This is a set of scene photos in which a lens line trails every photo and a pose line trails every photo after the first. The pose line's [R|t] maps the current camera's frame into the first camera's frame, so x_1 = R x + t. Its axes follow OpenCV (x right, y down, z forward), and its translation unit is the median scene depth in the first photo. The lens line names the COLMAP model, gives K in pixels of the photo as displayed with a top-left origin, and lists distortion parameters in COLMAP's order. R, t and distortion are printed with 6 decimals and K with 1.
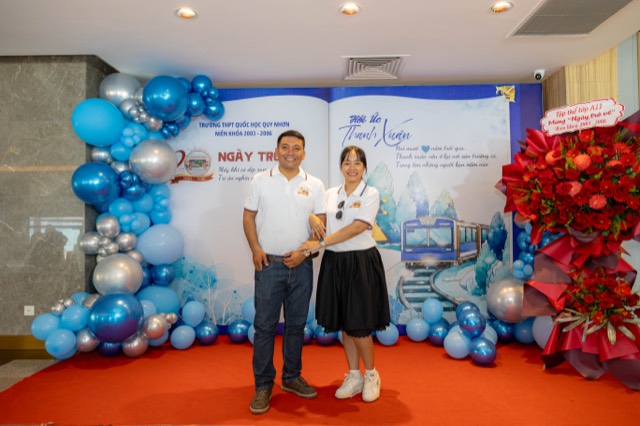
lens RADIAL K [[437.9, 0, 320.0], [0, 437.9, 213.3], [0, 0, 1]] dist [0.009918, -0.000320]
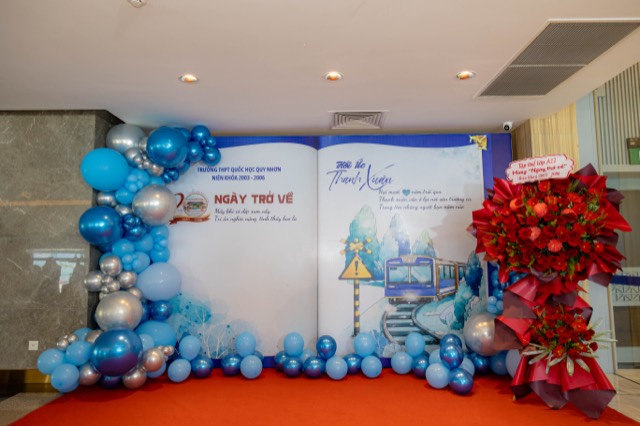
lens RADIAL K [[437.9, 0, 320.2], [0, 437.9, 213.6], [0, 0, 1]] dist [0.009918, -0.000320]
pose [[0.999928, 0.000482, 0.011956, 0.015929], [0.000287, 0.997933, -0.064256, -0.026869], [-0.011962, 0.064255, 0.997862, -0.084157]]
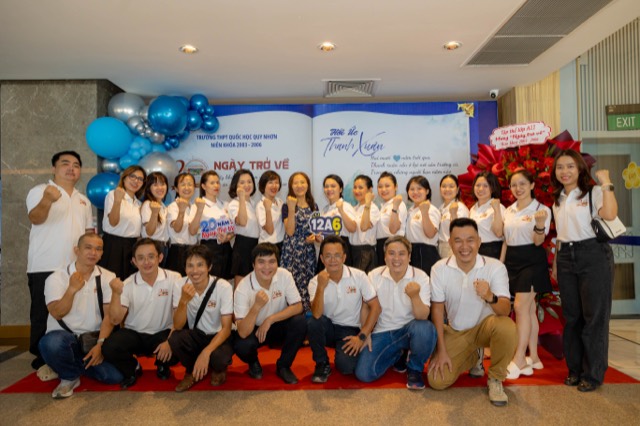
lens RADIAL K [[437.9, 0, 320.3], [0, 437.9, 213.3], [0, 0, 1]] dist [0.009918, -0.000320]
pose [[0.999643, -0.007154, 0.025745, 0.012212], [0.006946, 0.999943, 0.008160, -0.015445], [-0.025802, -0.007979, 0.999635, -0.148344]]
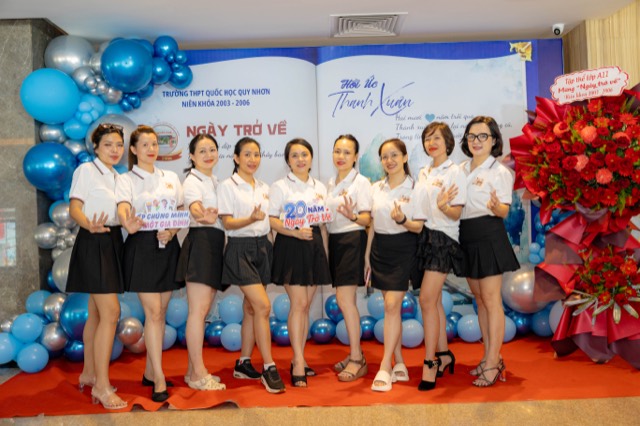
lens RADIAL K [[644.2, 0, 320.3], [0, 644.2, 213.0], [0, 0, 1]] dist [0.018189, 0.000000]
pose [[0.999189, -0.024230, 0.032167, -0.020219], [0.023371, 0.999367, 0.026817, 0.001052], [-0.032796, -0.026044, 0.999123, -0.281059]]
